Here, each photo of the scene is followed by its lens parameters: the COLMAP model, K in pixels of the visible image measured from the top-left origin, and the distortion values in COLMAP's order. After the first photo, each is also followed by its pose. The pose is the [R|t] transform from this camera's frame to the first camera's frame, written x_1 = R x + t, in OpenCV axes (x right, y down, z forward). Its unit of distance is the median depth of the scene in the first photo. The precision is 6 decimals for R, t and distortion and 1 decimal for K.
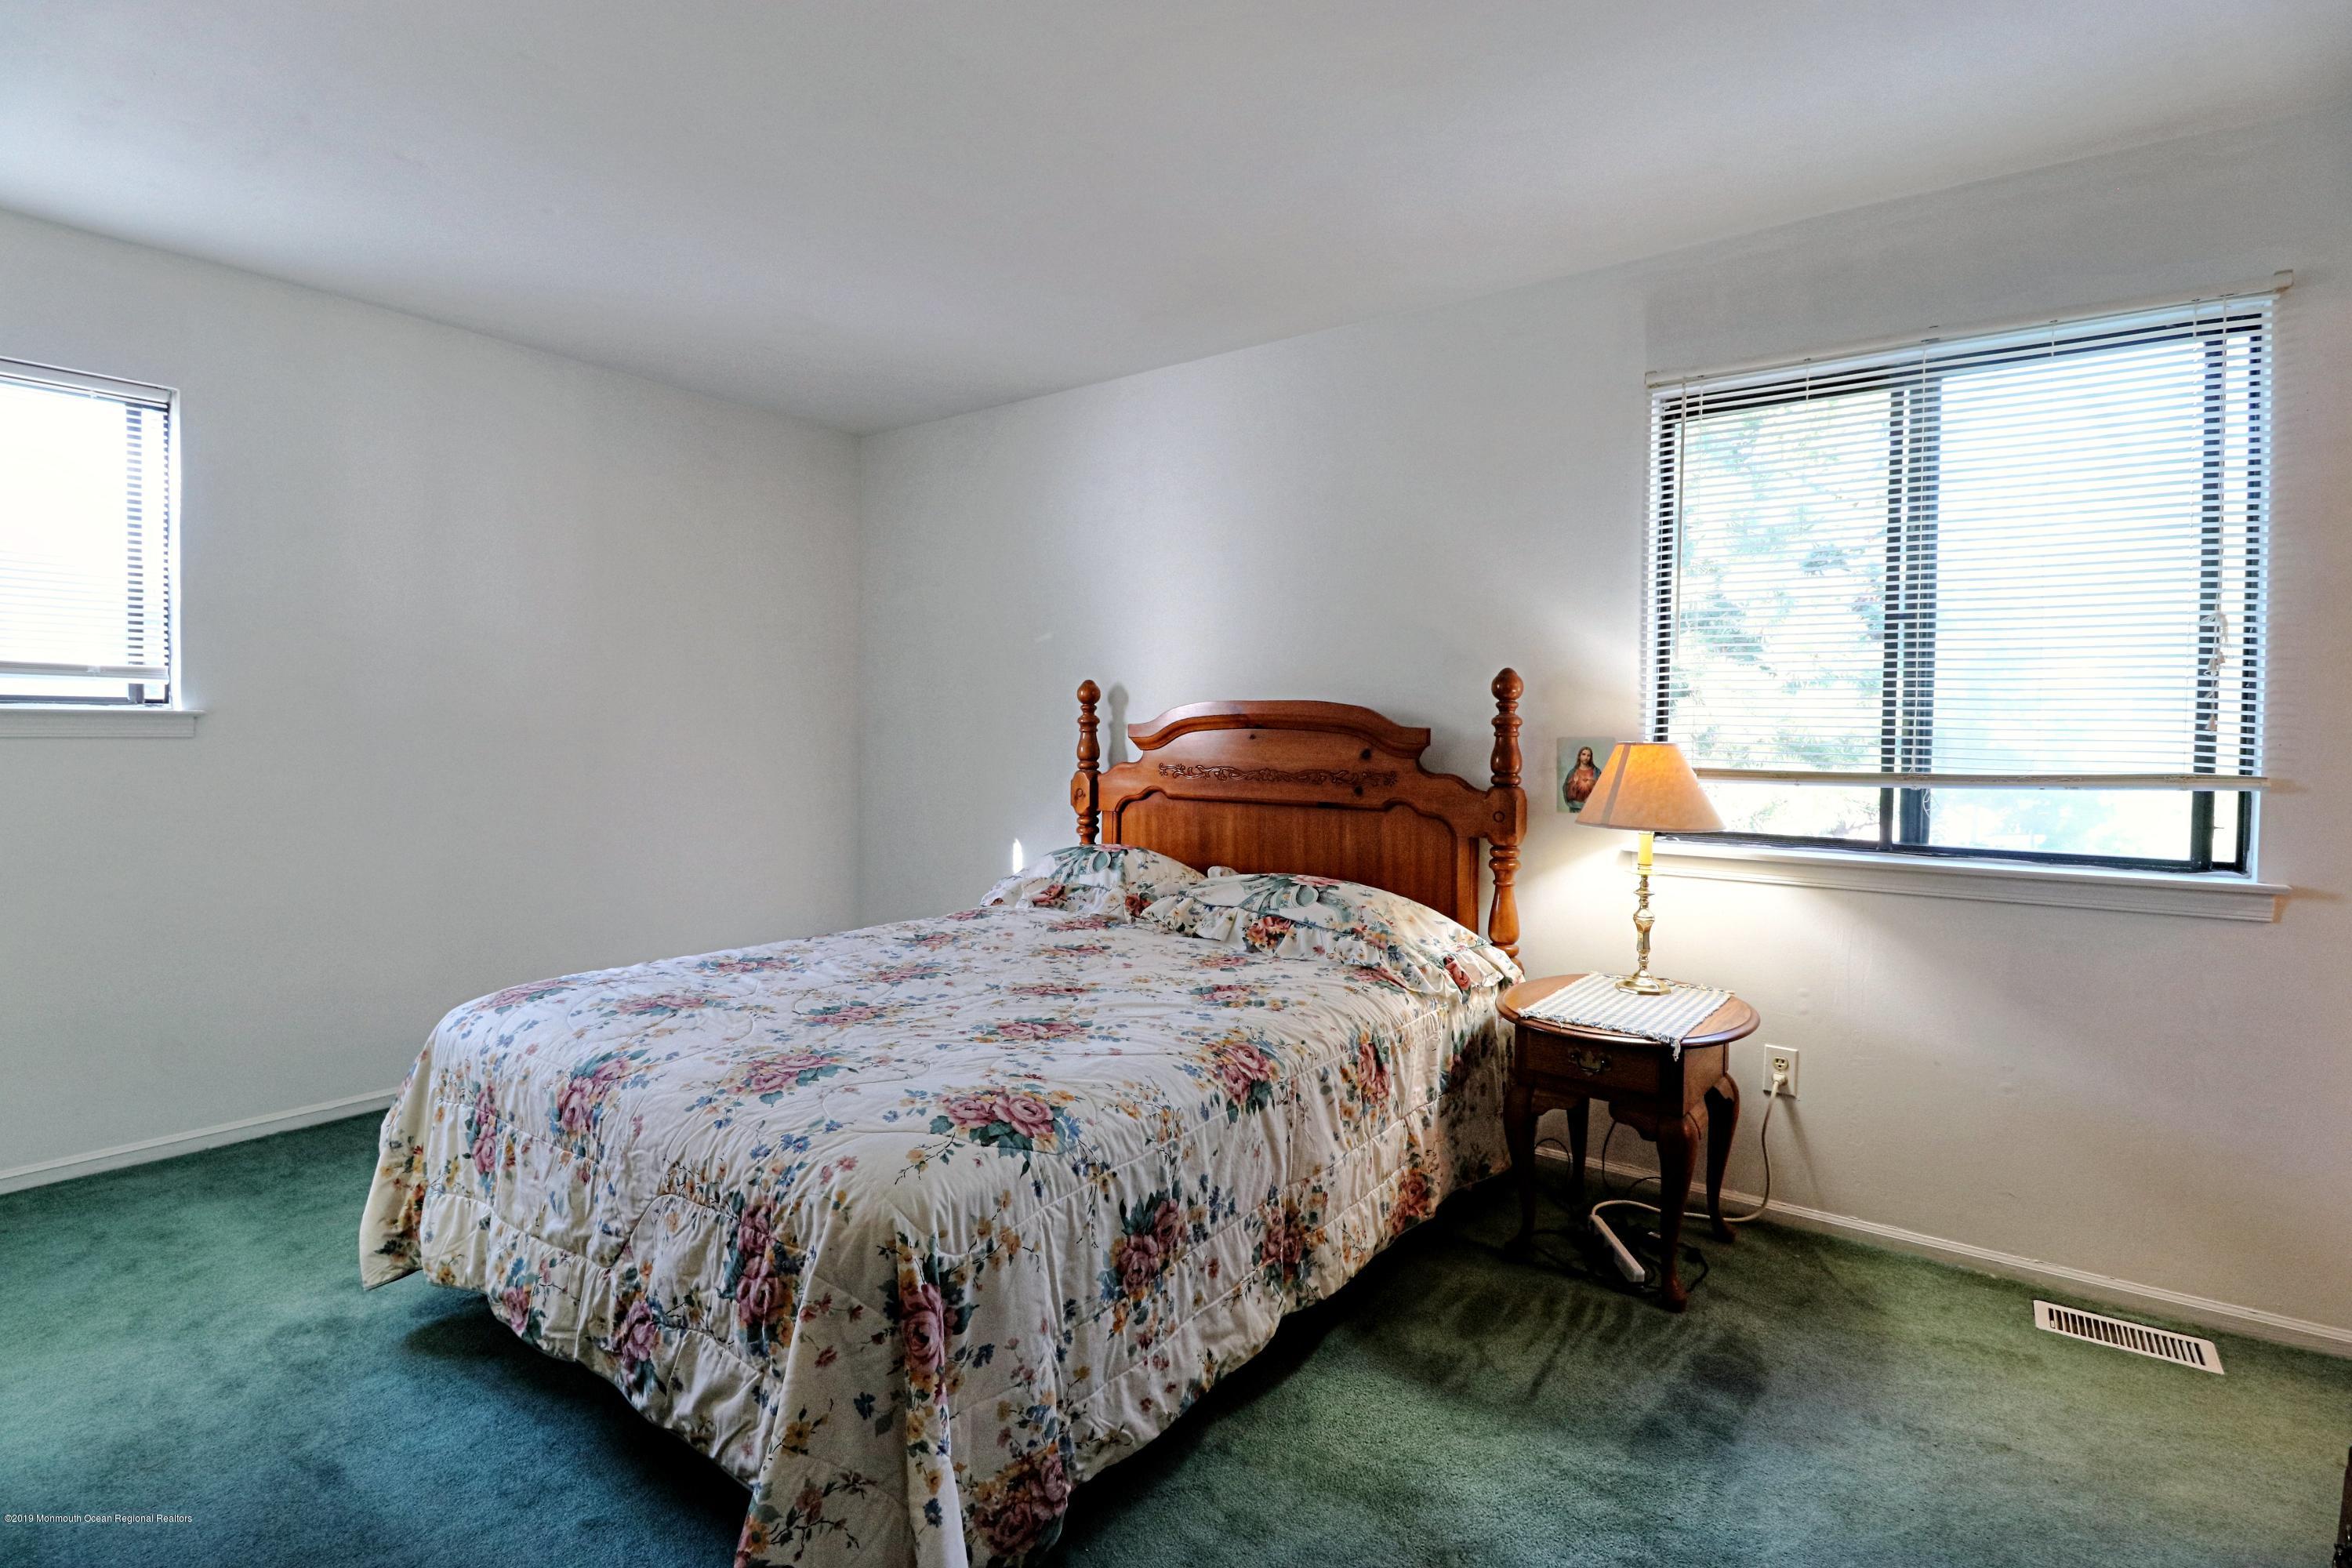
lens RADIAL K [[1101.5, 0, 1178.0], [0, 1101.5, 769.0], [0, 0, 1]] dist [-0.006880, -0.001981]
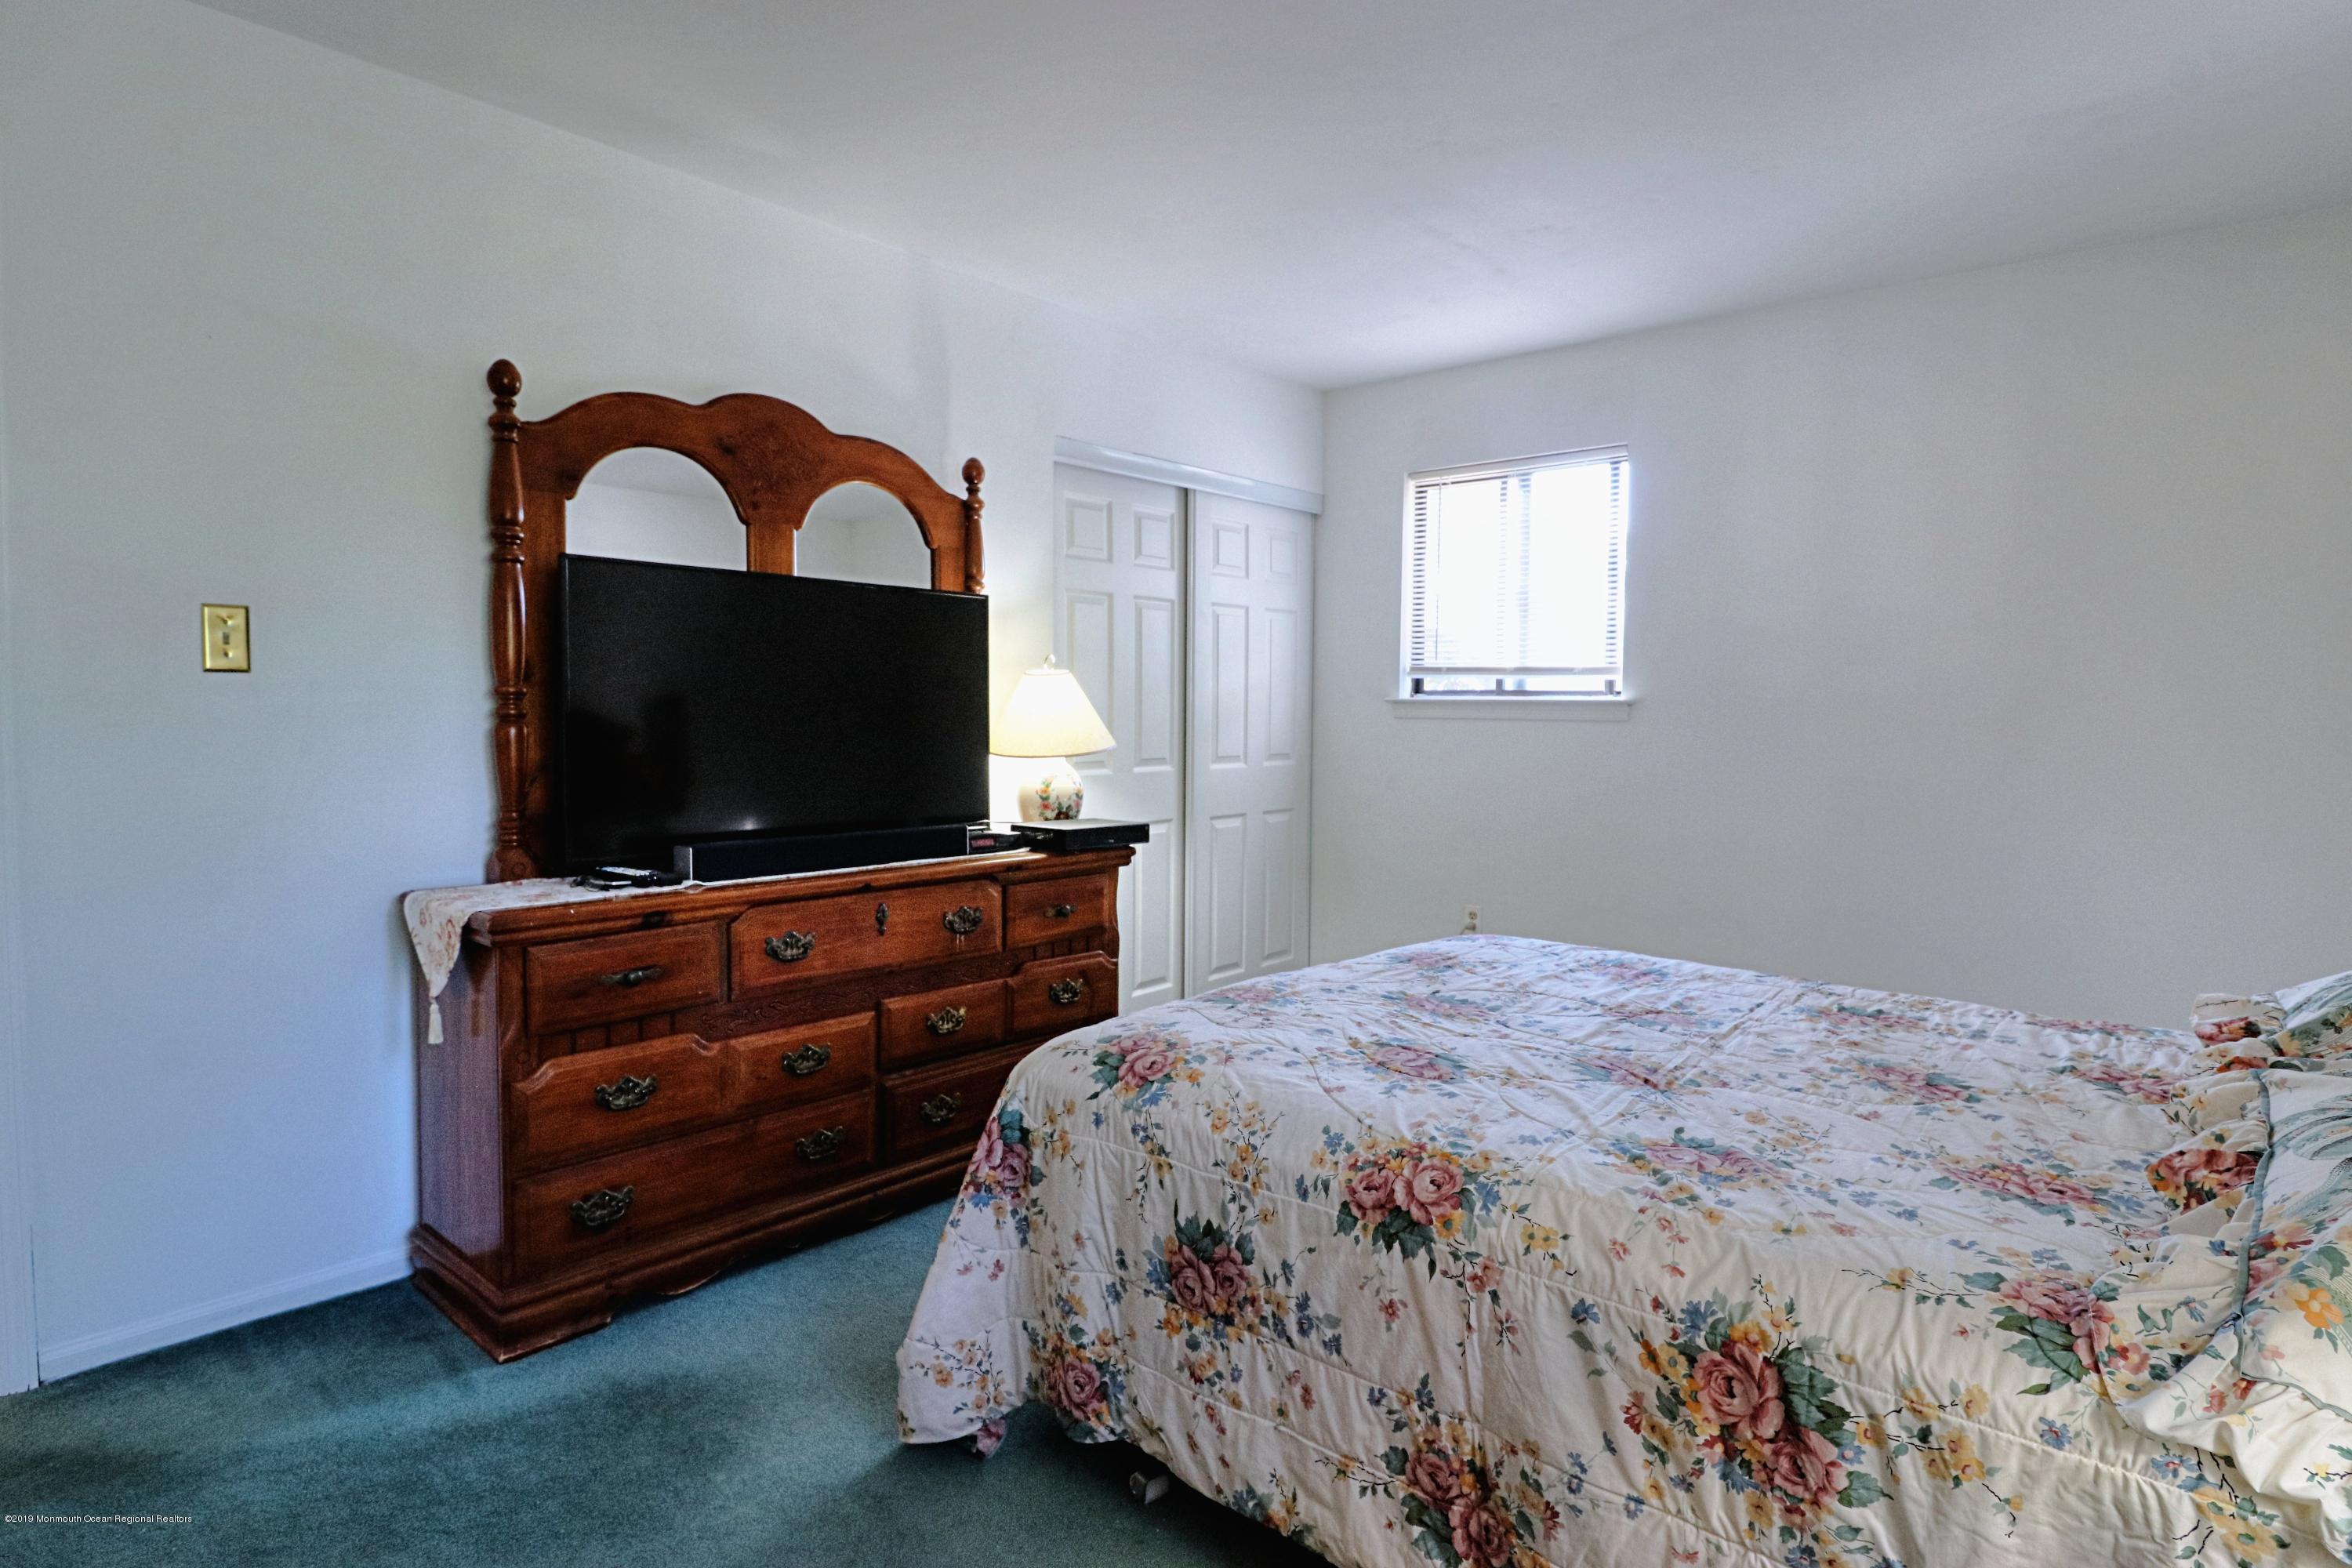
lens RADIAL K [[1314.3, 0, 1177.7], [0, 1314.3, 784.1], [0, 0, 1]] dist [-0.005254, -0.000694]
pose [[-0.119676, 0.047233, -0.991689, 0.957703], [-0.043143, 0.997677, 0.052725, -0.021554], [0.991875, 0.049094, -0.117360, 1.016559]]
